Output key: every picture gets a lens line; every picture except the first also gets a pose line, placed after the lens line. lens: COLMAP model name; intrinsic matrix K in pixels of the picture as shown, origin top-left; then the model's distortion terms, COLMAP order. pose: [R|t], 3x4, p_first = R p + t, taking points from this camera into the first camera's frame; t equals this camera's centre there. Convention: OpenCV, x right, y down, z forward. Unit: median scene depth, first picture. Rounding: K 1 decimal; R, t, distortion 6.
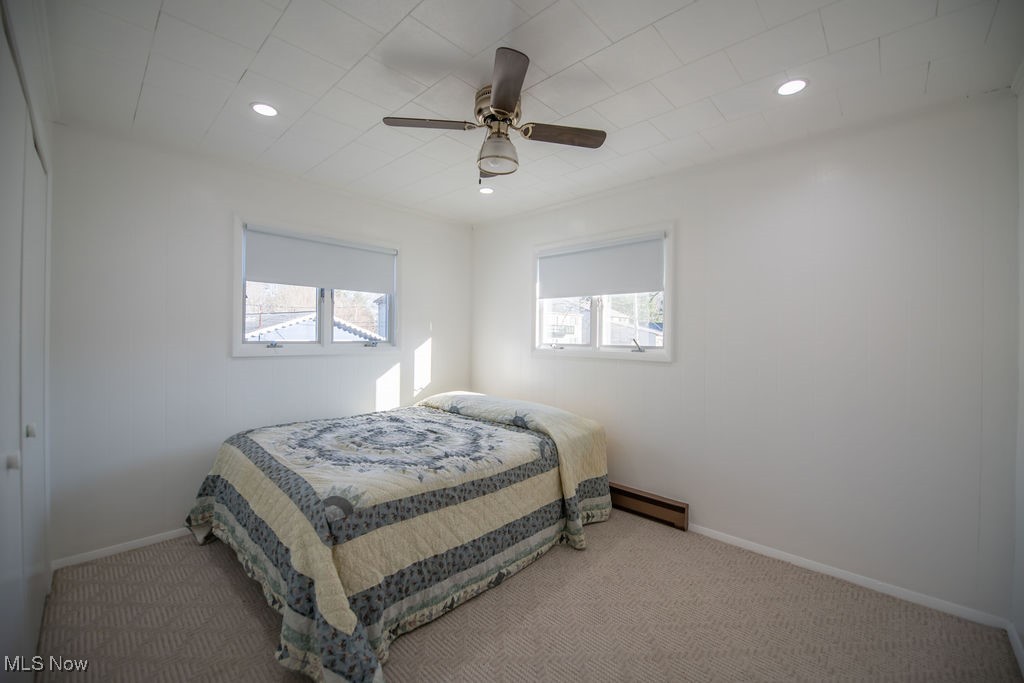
lens RADIAL K [[405.9, 0, 514.9], [0, 405.9, 336.1], [0, 0, 1]] dist [-0.015720, -0.002790]
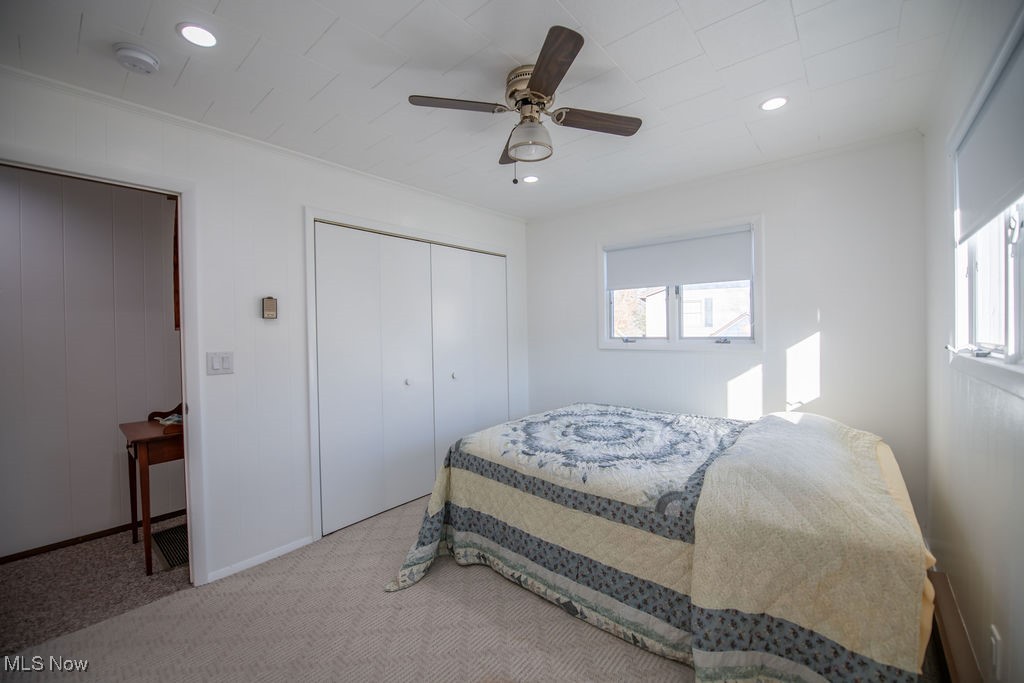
lens RADIAL K [[405.9, 0, 514.9], [0, 405.9, 336.1], [0, 0, 1]] dist [-0.015720, -0.002790]
pose [[0.049252, -0.001258, -0.998786, 0.775202], [0.014542, 0.999894, -0.000542, 0.006823], [0.998681, -0.014498, 0.049265, 0.787197]]
